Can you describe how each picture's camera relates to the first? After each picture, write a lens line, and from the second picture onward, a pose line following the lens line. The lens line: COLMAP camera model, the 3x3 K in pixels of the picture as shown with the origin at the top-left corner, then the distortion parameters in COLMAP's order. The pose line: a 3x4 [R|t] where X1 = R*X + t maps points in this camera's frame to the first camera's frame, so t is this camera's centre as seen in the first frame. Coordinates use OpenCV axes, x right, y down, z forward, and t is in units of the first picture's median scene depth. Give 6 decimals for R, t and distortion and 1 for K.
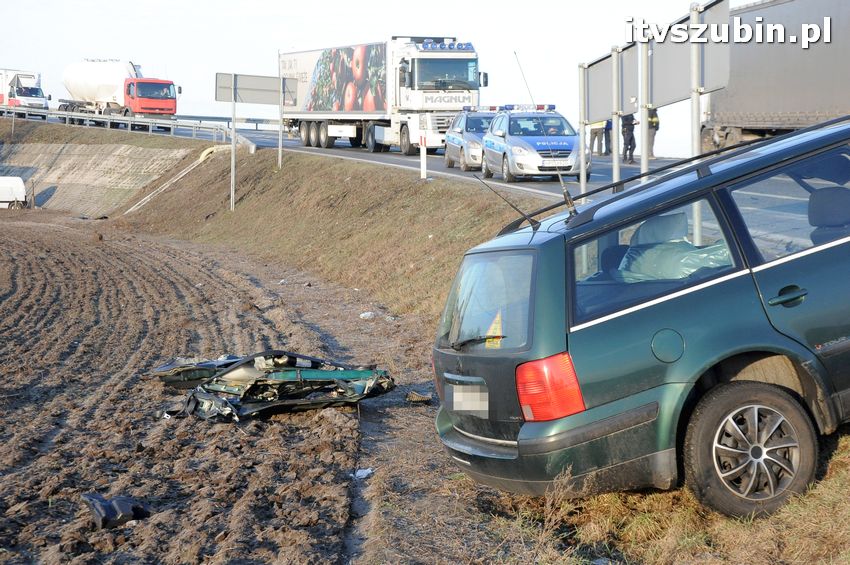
lens RADIAL K [[1565.5, 0, 425.9], [0, 1565.5, 274.1], [0, 0, 1]] dist [0.366323, 0.000000]
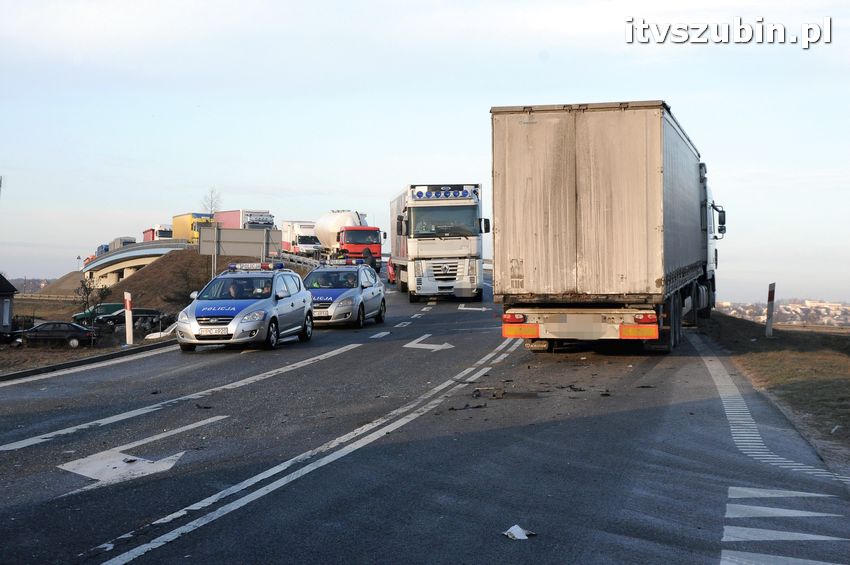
lens RADIAL K [[1387.6, 0, 428.7], [0, 1387.6, 283.4], [0, 0, 1]] dist [0.203560, 0.000000]
pose [[0.956061, -0.011210, -0.292953, 0.259001], [-0.010172, 0.997399, -0.071363, -0.025113], [0.292991, 0.071208, 0.953460, 0.162797]]
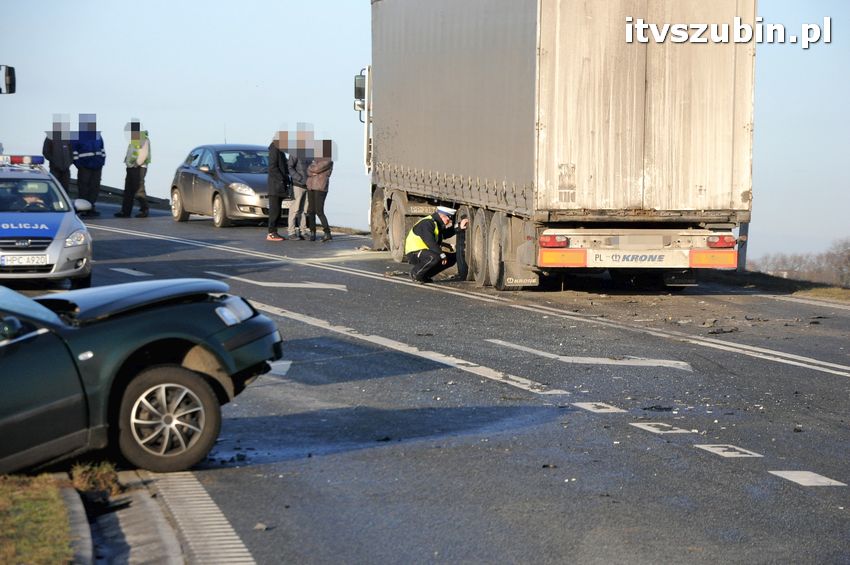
lens RADIAL K [[3650.7, 0, 432.2], [0, 3650.7, 297.3], [0, 0, 1]] dist [1.611764, 0.000000]
pose [[0.995816, -0.001579, 0.091363, 0.064101], [0.005503, 0.999072, -0.042710, 0.002828], [-0.091211, 0.043034, 0.994901, -0.248789]]
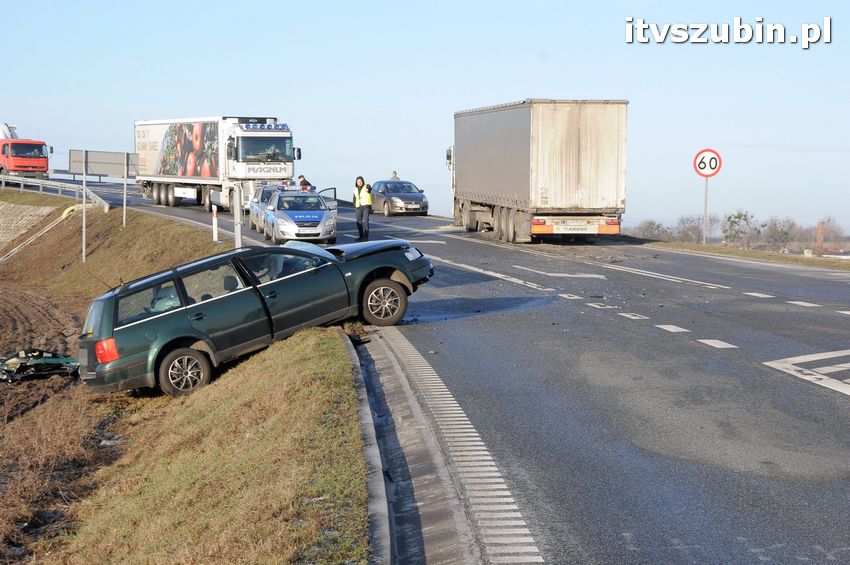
lens RADIAL K [[1565.5, 0, 427.6], [0, 1565.5, 289.4], [0, 0, 1]] dist [0.366323, 0.000000]
pose [[0.997878, -0.006373, 0.064793, 0.058083], [0.007372, 0.999857, -0.015191, 0.001440], [-0.064687, 0.015637, 0.997783, -0.227772]]
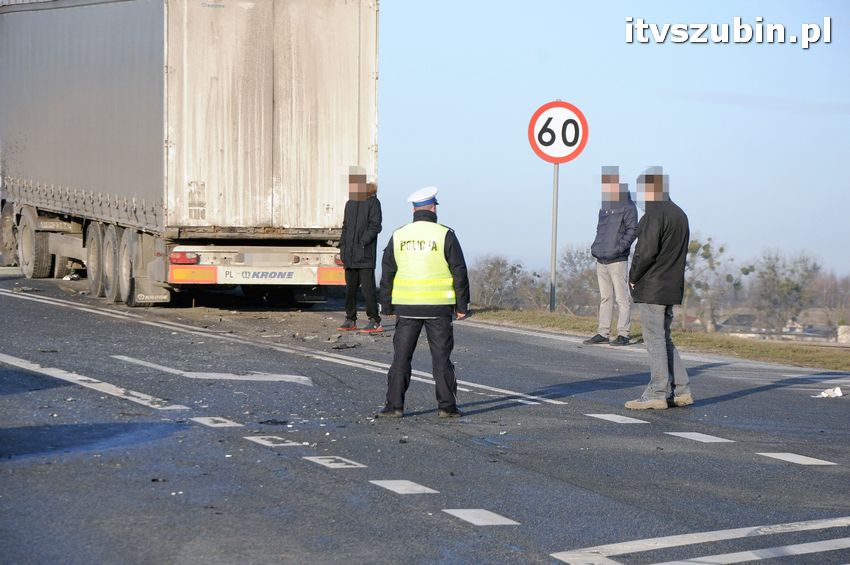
lens RADIAL K [[3650.7, 0, 417.6], [0, 3650.7, 295.5], [0, 0, 1]] dist [1.611764, 0.000000]
pose [[0.983311, -0.000834, 0.181930, 0.067052], [0.009509, 0.998858, -0.046820, 0.003201], [-0.181683, 0.047769, 0.982196, -0.259756]]
